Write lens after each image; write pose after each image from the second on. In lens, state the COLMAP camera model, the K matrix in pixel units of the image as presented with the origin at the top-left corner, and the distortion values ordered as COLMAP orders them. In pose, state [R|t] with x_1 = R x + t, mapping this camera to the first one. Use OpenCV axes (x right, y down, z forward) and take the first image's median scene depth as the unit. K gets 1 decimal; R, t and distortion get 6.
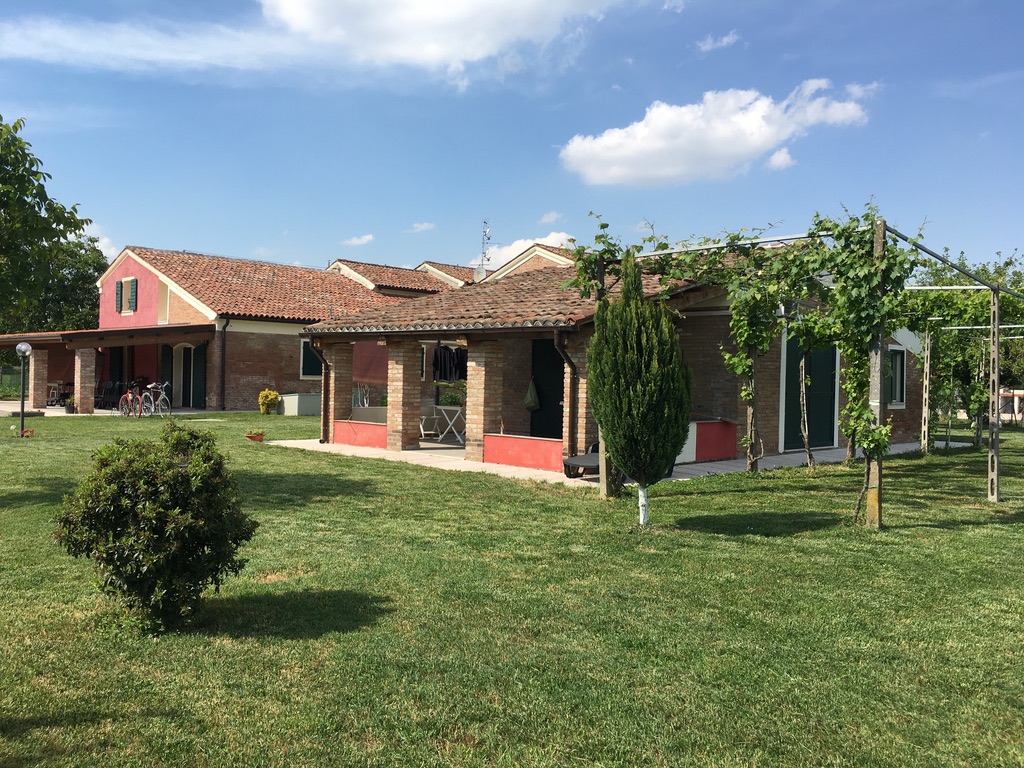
lens RADIAL K [[882.7, 0, 487.9], [0, 882.7, 387.9], [0, 0, 1]] dist [0.083902, -0.125812]
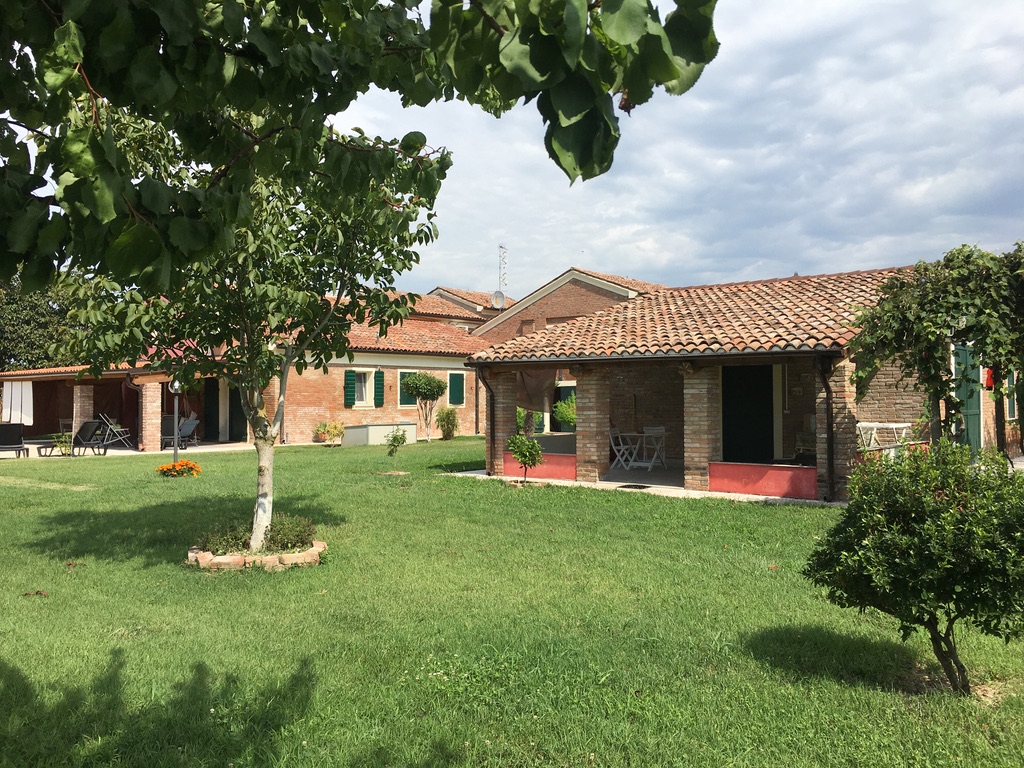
lens RADIAL K [[882.7, 0, 487.9], [0, 882.7, 387.9], [0, 0, 1]] dist [0.083902, -0.125812]
pose [[0.996762, -0.023224, 0.076981, -0.309234], [0.025239, 0.999361, -0.025308, -0.010893], [-0.076344, 0.027169, 0.996711, 0.038999]]
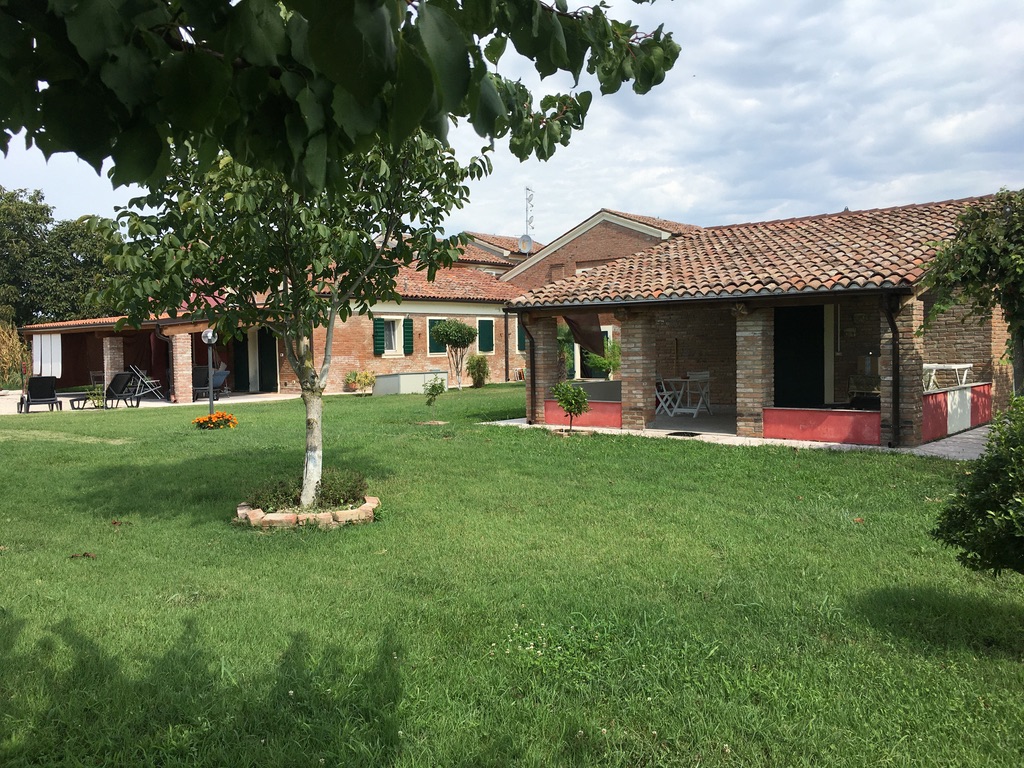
lens RADIAL K [[882.7, 0, 487.9], [0, 882.7, 387.9], [0, 0, 1]] dist [0.083902, -0.125812]
pose [[0.997901, -0.040902, 0.050215, -0.329070], [0.039226, 0.998654, 0.033925, -0.011861], [-0.051535, -0.031884, 0.998162, 0.074063]]
